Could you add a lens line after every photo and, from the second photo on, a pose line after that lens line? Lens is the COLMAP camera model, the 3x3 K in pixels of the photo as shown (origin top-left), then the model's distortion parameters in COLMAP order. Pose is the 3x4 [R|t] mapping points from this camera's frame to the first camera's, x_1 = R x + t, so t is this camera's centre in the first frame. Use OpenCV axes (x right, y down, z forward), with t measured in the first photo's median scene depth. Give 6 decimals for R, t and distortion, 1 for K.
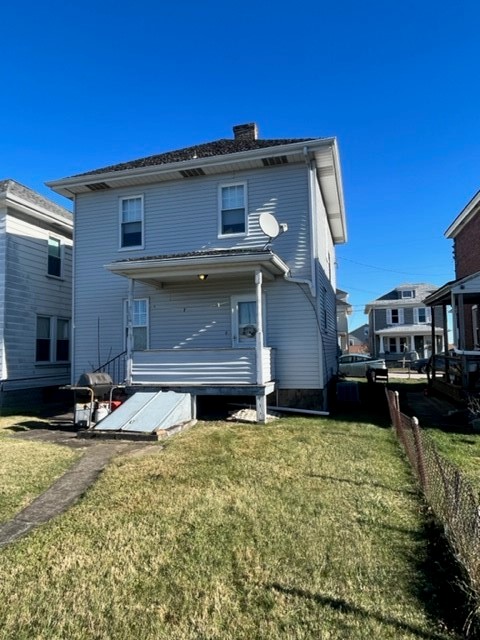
lens RADIAL K [[412.6, 0, 242.6], [0, 412.6, 316.2], [0, 0, 1]] dist [0.003980, -0.000912]
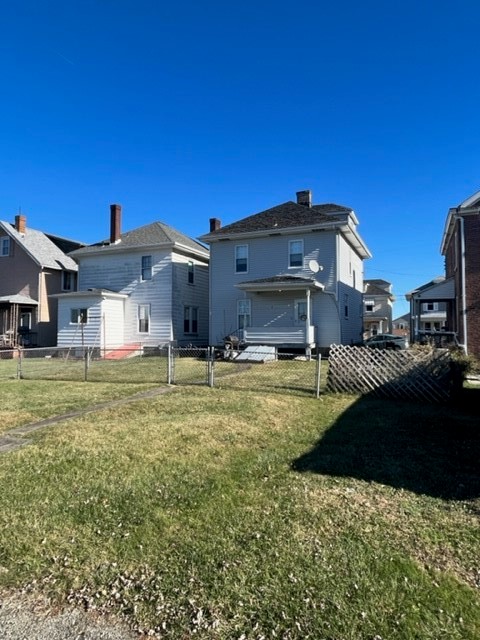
lens RADIAL K [[412.6, 0, 242.6], [0, 412.6, 316.2], [0, 0, 1]] dist [0.003980, -0.000912]
pose [[0.990008, 0.015244, -0.140184, 0.003913], [-0.008921, 0.998919, 0.045620, -0.055850], [0.140728, -0.043913, 0.989074, -0.944764]]
